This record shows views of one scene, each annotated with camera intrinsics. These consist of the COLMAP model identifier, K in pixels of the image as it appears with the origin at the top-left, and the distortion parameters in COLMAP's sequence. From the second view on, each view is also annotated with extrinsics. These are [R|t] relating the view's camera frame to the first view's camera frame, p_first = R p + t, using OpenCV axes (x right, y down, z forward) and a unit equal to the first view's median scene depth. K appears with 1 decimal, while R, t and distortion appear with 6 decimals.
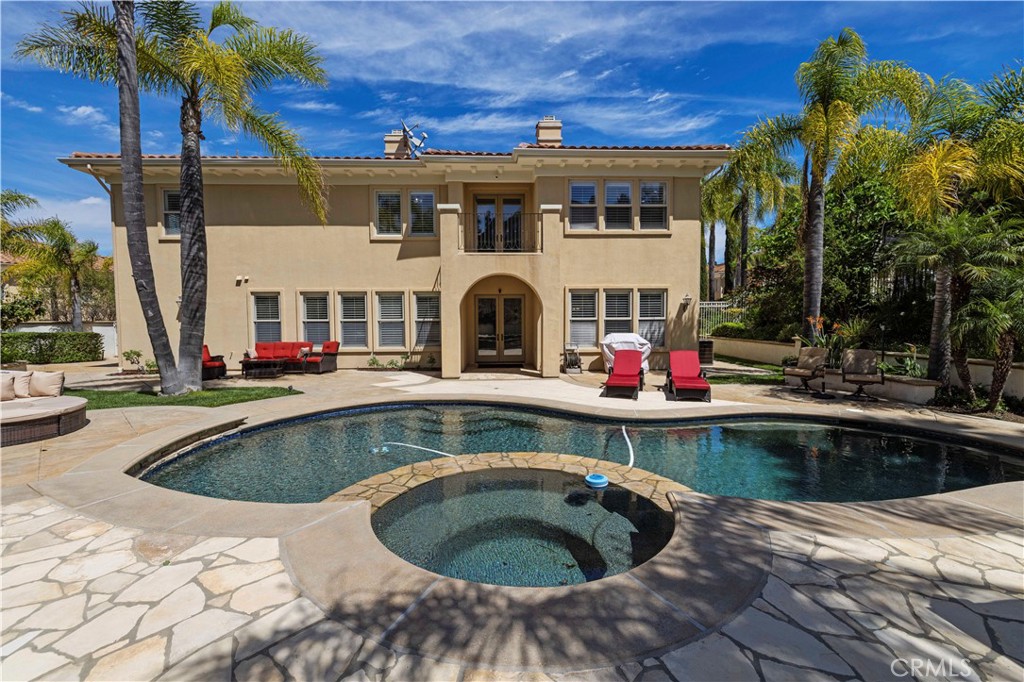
lens RADIAL K [[433.0, 0, 504.3], [0, 433.0, 341.4], [0, 0, 1]] dist [0.003357, 0.000215]
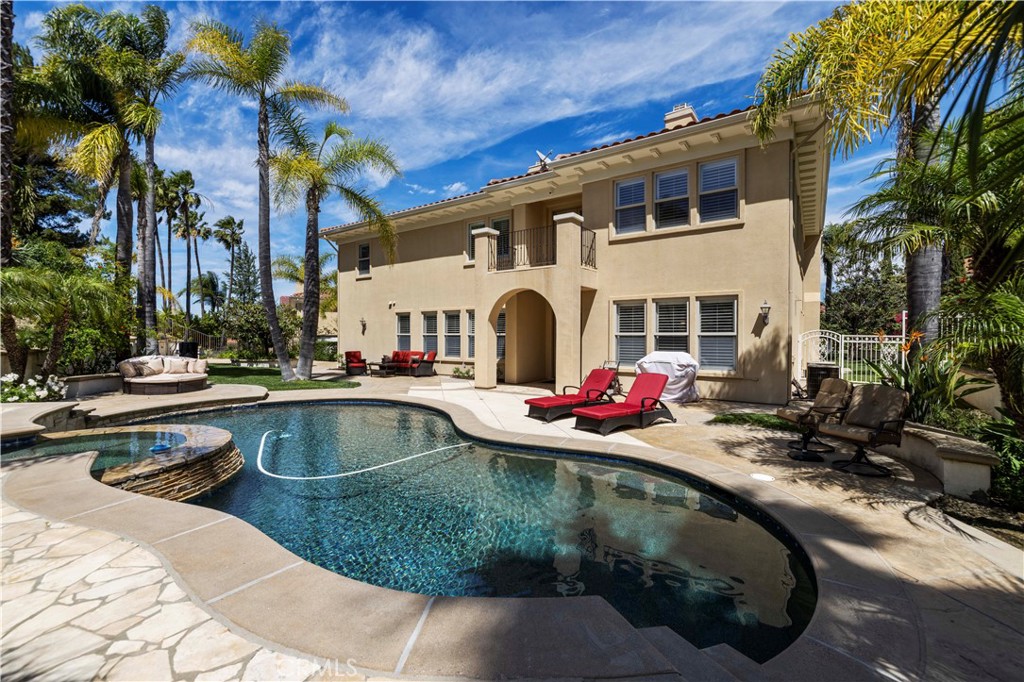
lens RADIAL K [[433.0, 0, 504.3], [0, 433.0, 341.4], [0, 0, 1]] dist [0.003357, 0.000215]
pose [[0.793692, 0.015562, -0.608121, 0.514312], [-0.038623, 0.998945, -0.024845, -0.005885], [0.607093, 0.043206, 0.793456, 0.152966]]
